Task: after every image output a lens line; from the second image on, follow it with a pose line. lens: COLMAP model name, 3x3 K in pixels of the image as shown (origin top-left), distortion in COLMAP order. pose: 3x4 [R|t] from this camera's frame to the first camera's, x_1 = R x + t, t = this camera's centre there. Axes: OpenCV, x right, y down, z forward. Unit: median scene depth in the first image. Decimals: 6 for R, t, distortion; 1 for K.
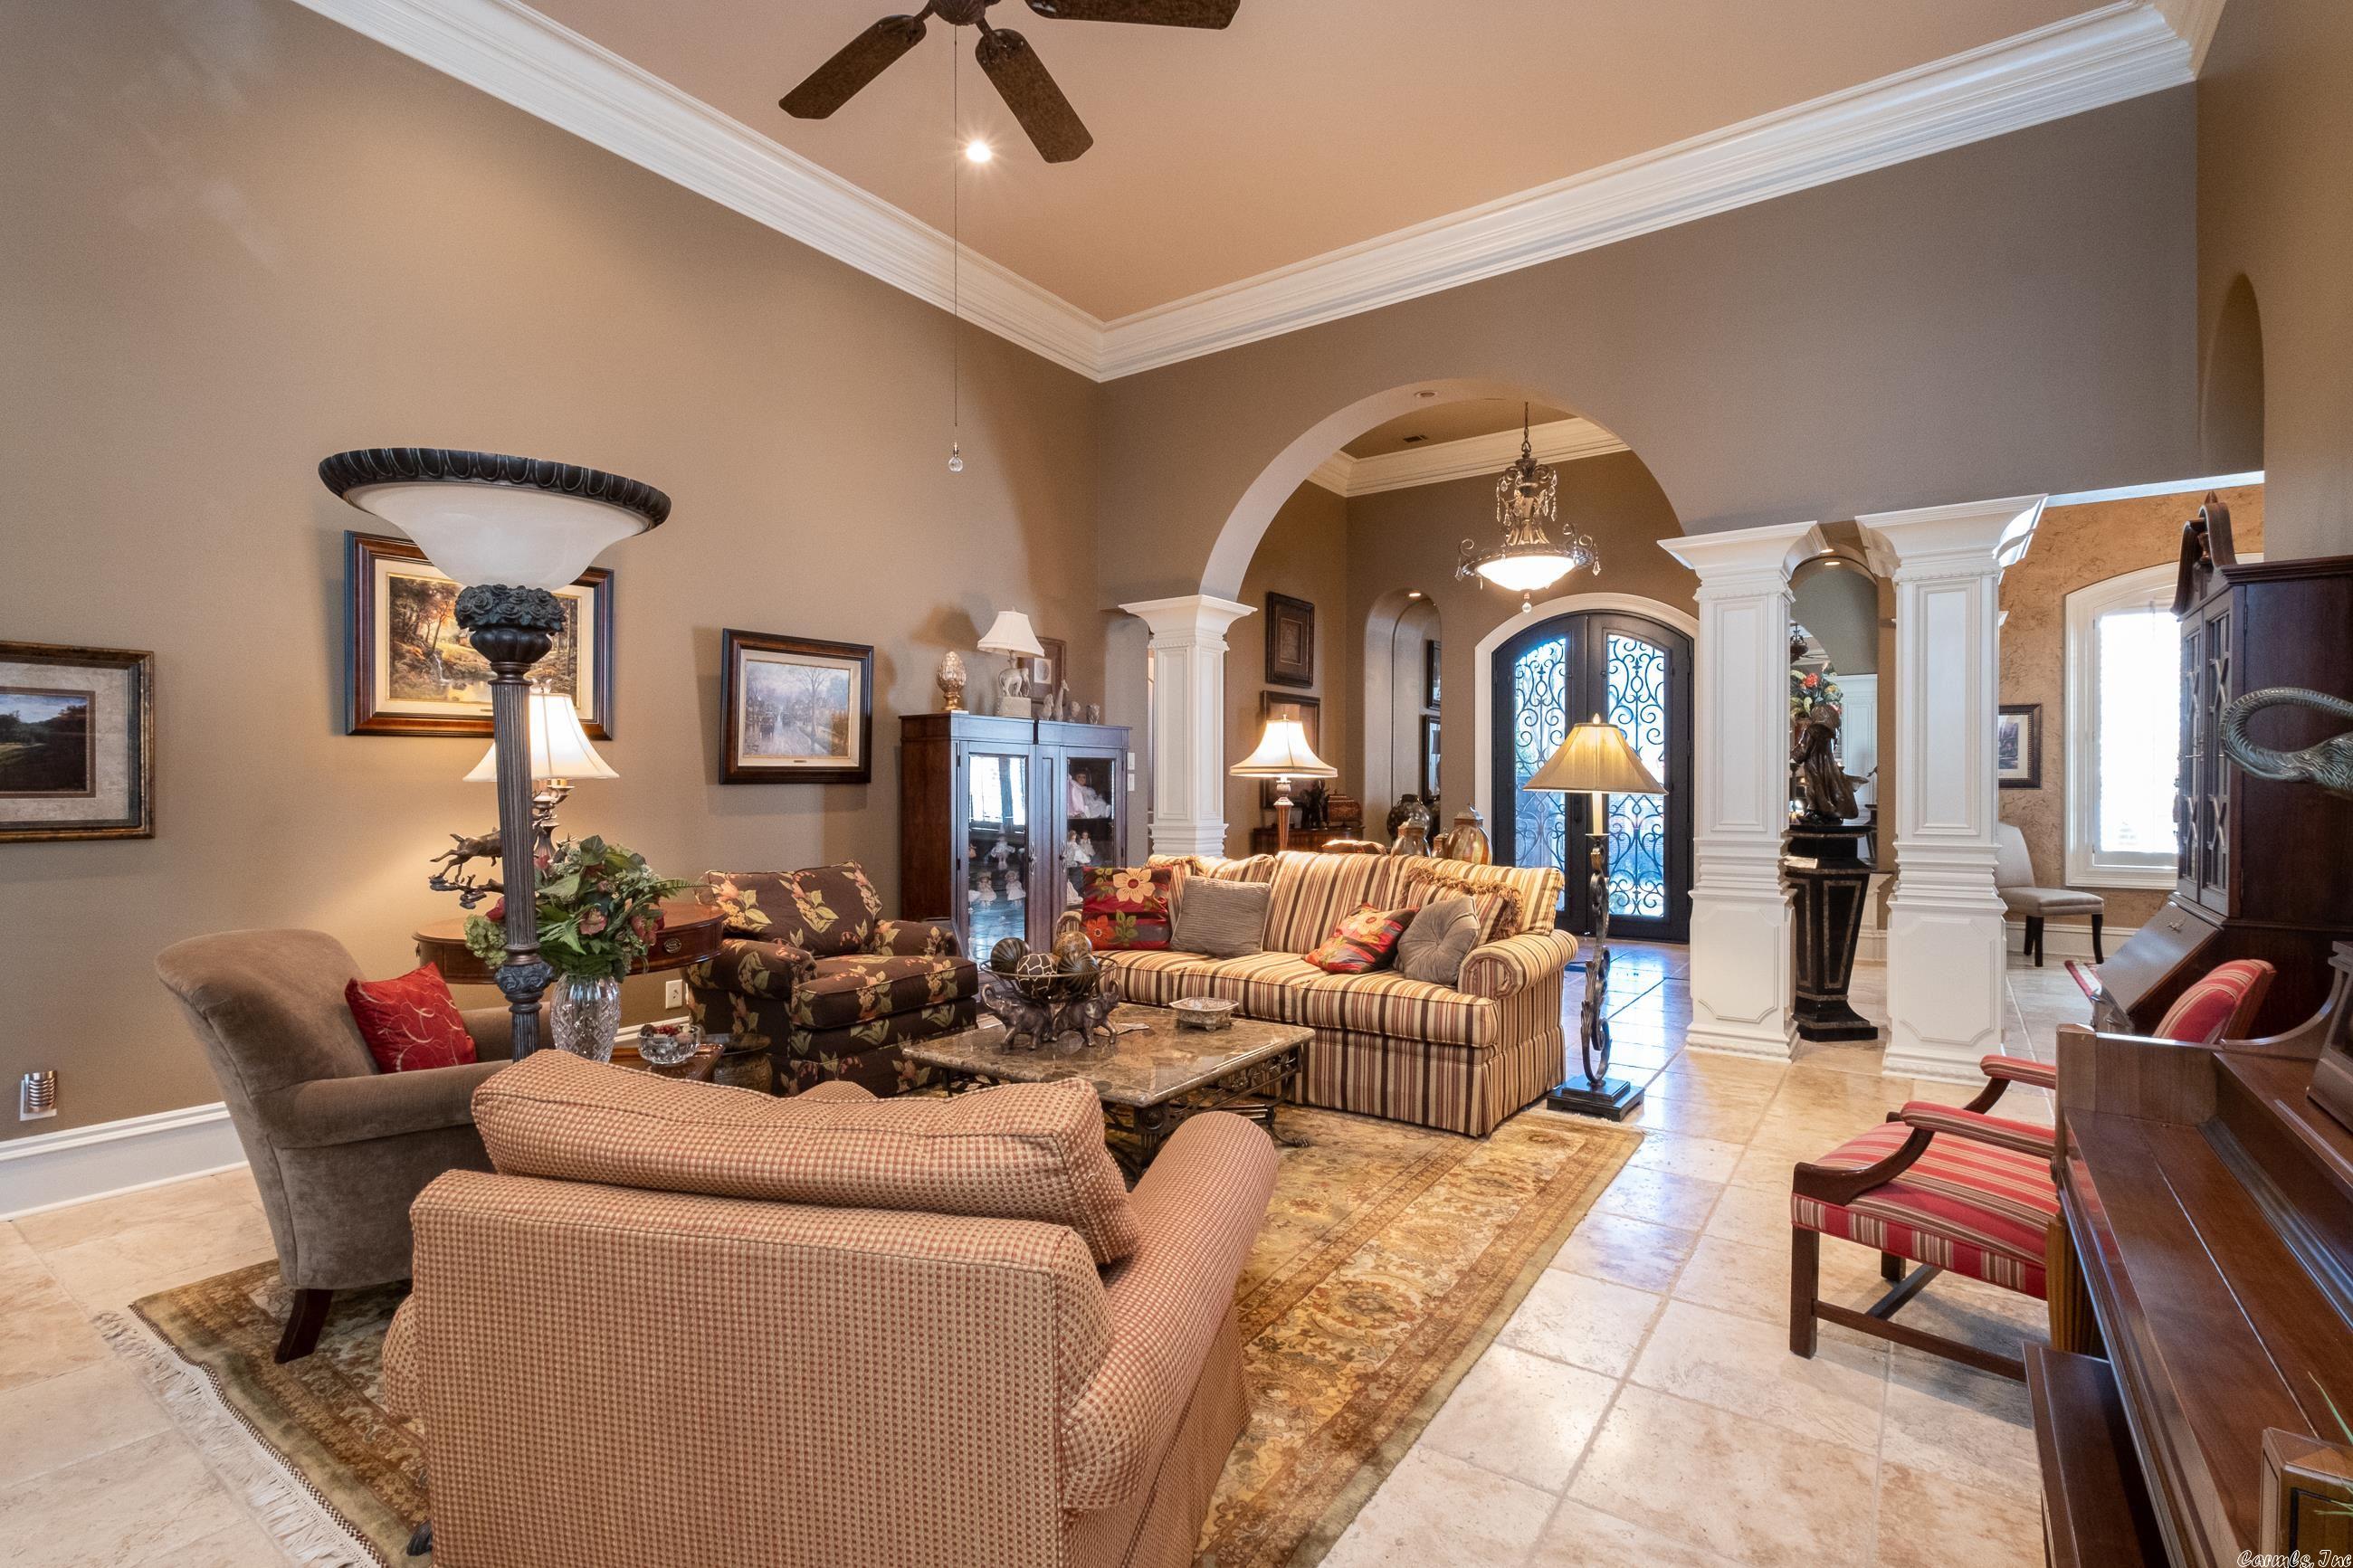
lens RADIAL K [[1070.0, 0, 1176.5], [0, 1070.0, 784.0], [0, 0, 1]] dist [-0.000370, -0.000144]
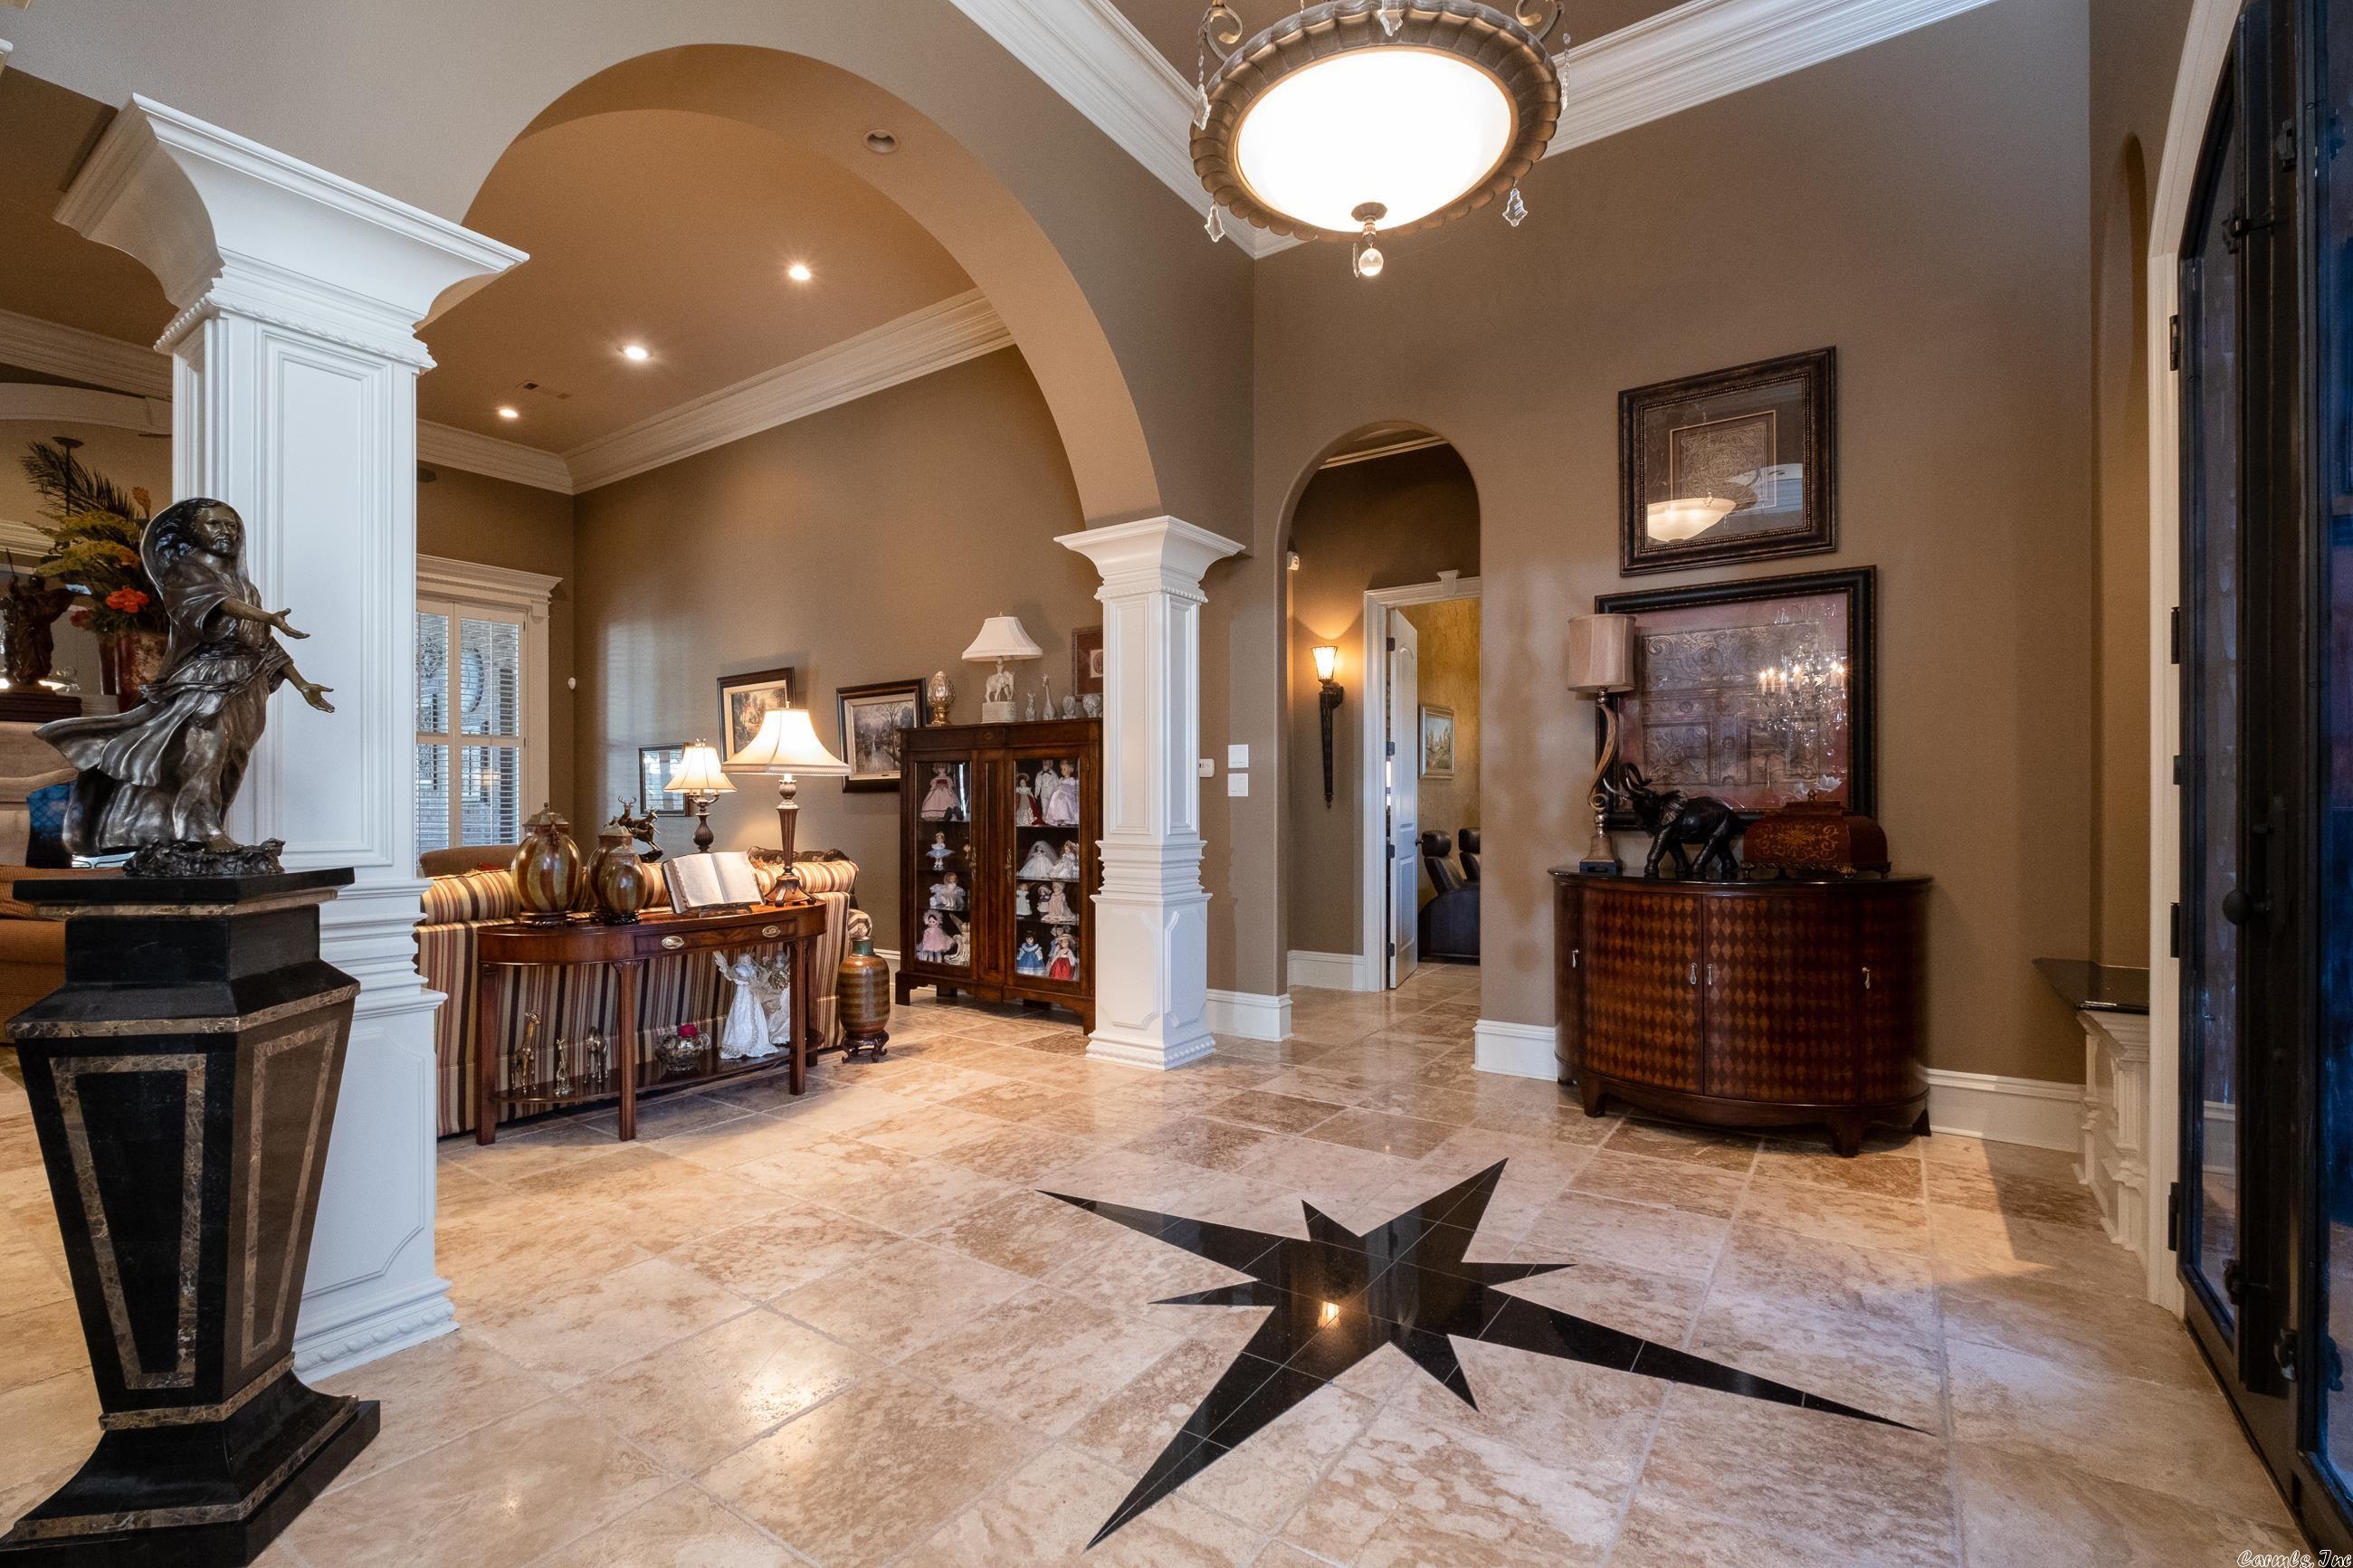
lens RADIAL K [[1054.2, 0, 1163.9], [0, 1054.2, 798.4], [0, 0, 1]] dist [0.007896, -0.000047]
pose [[-0.000239, -0.008314, -0.999965, 0.940694], [0.003269, 0.999960, -0.008314, 0.019812], [0.999995, -0.003271, -0.000211, 1.310142]]
